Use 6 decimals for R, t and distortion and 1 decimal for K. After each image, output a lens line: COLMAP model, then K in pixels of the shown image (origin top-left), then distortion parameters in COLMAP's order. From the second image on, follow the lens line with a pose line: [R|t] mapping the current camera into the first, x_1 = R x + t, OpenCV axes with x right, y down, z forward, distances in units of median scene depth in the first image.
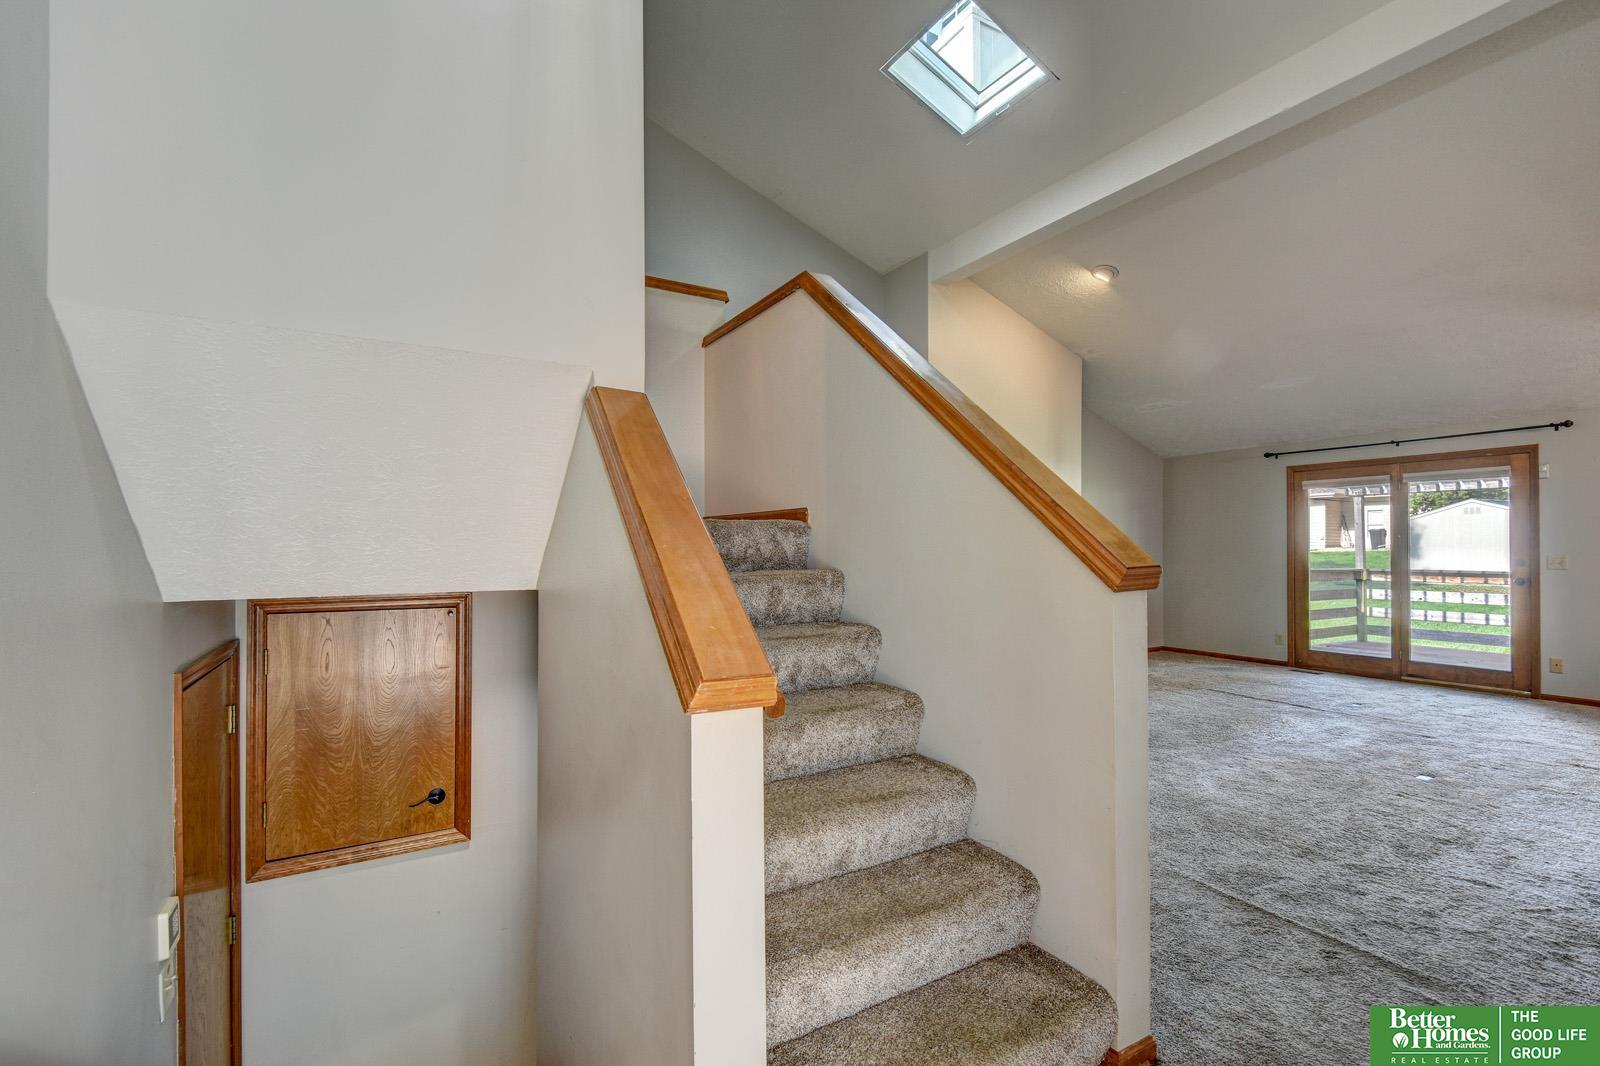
lens RADIAL K [[704.1, 0, 809.9], [0, 704.1, 545.8], [0, 0, 1]] dist [-0.000455, -0.003863]
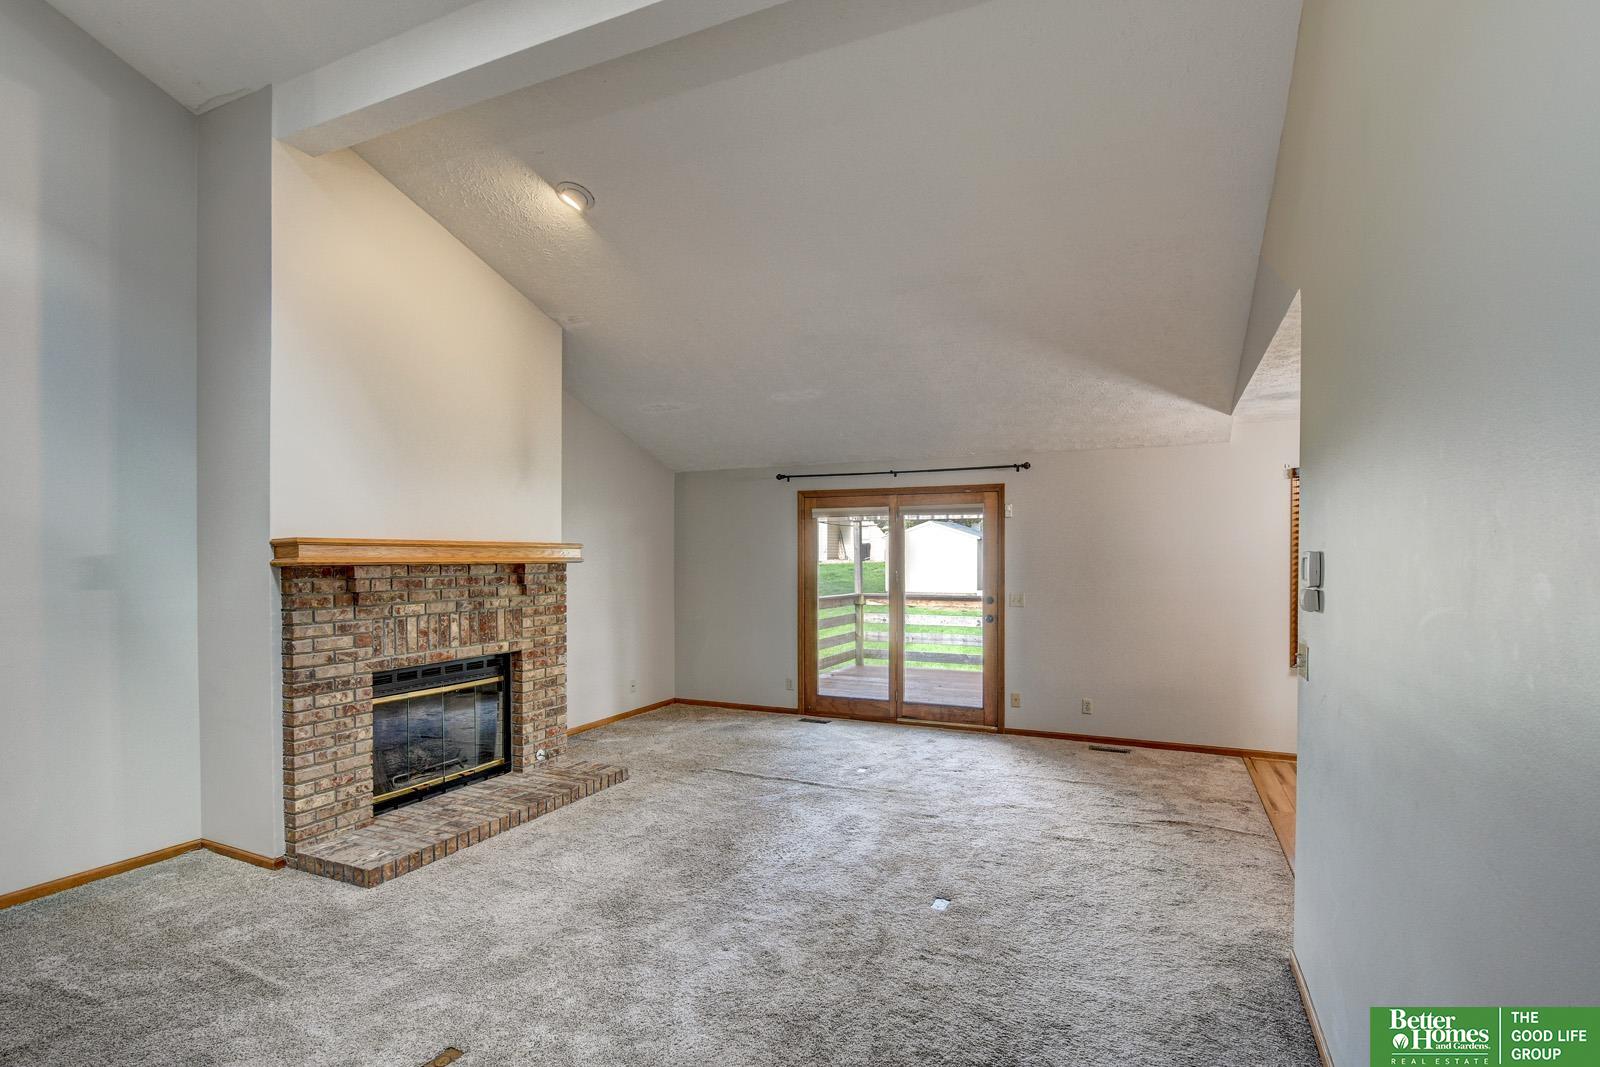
lens RADIAL K [[771.7, 0, 806.4], [0, 771.7, 560.8], [0, 0, 1]] dist [0.003099, -0.000113]
pose [[0.821623, -0.001759, 0.570029, 0.158160], [-0.003431, 0.999962, 0.008032, -0.039296], [-0.570021, -0.008555, 0.821585, 0.231513]]
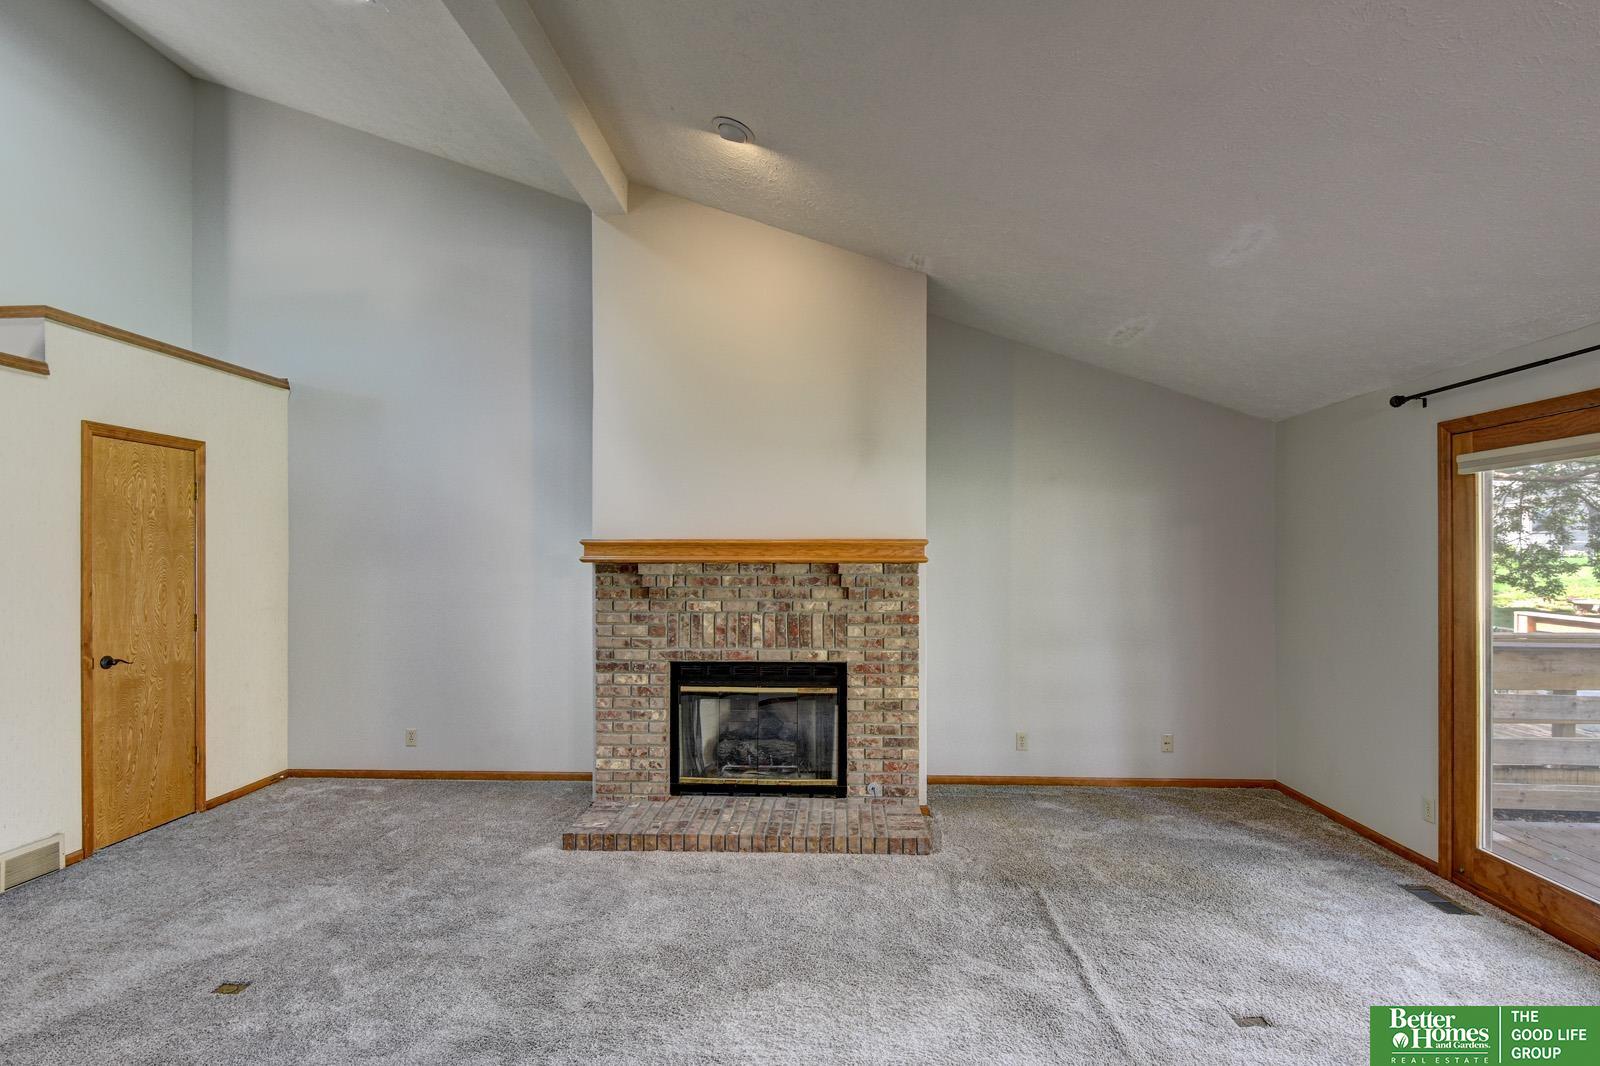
lens RADIAL K [[771.7, 0, 806.4], [0, 771.7, 560.3], [0, 0, 1]] dist [0.003099, -0.000113]
pose [[0.838574, 0.005315, -0.544762, 0.744160], [-0.000330, 0.999957, 0.009248, -0.037754], [0.544788, -0.007575, 0.838540, 0.459683]]
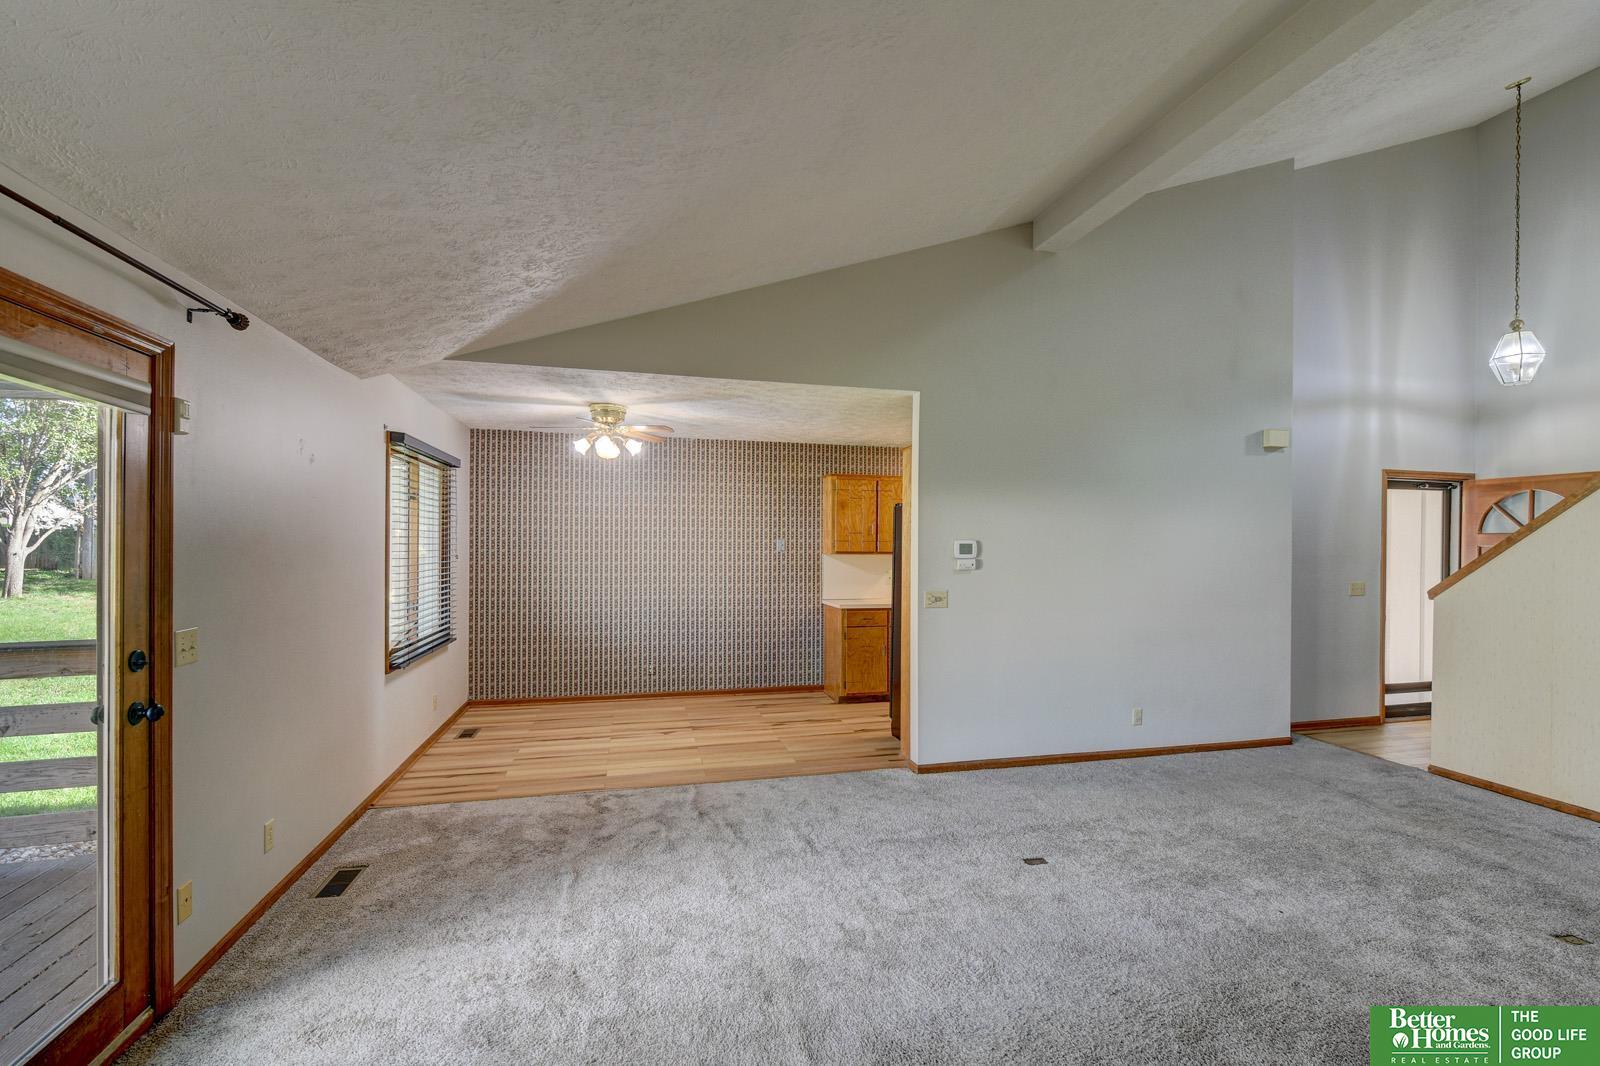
lens RADIAL K [[704.1, 0, 809.9], [0, 704.1, 545.8], [0, 0, 1]] dist [-0.000455, -0.003863]
pose [[-0.957647, 0.007786, 0.287840, 0.572878], [0.008307, 0.999965, 0.000588, -0.028837], [-0.287825, 0.002954, -0.957678, 1.205664]]
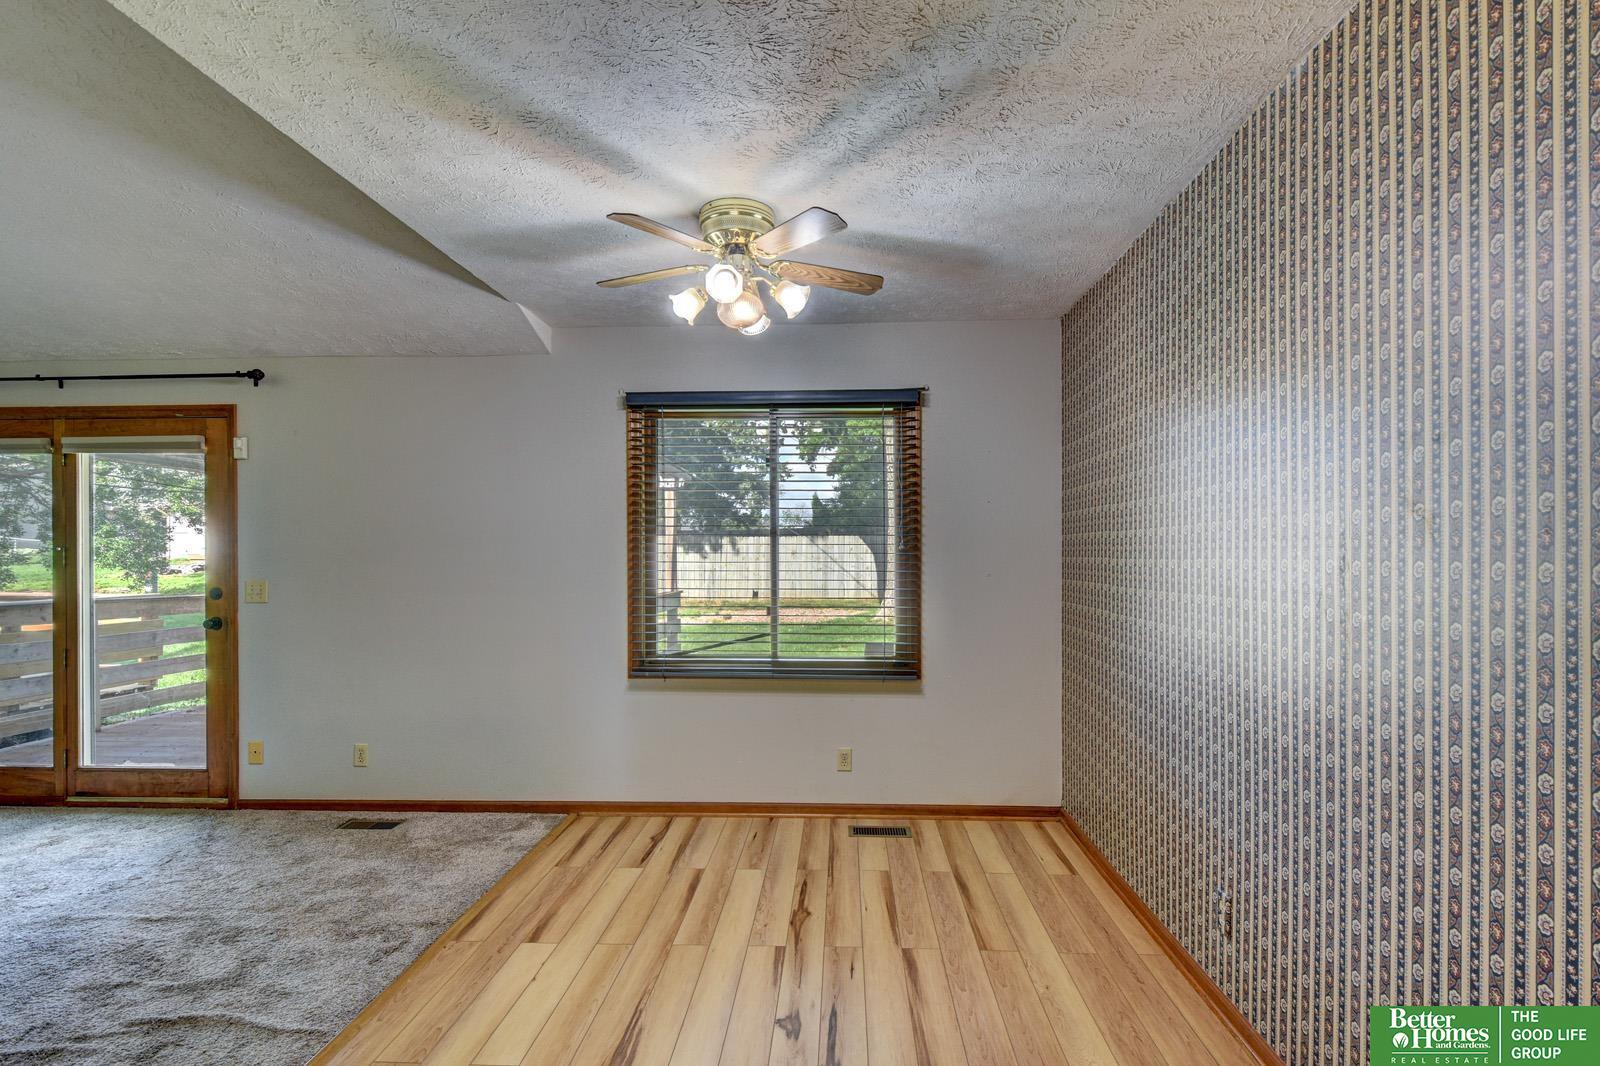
lens RADIAL K [[771.7, 0, 806.4], [0, 771.7, 560.3], [0, 0, 1]] dist [0.003099, -0.000113]
pose [[0.553329, -0.004466, 0.832951, 0.716332], [-0.000052, 0.999985, 0.005397, -0.008246], [-0.832963, -0.003030, 0.553321, 0.179155]]
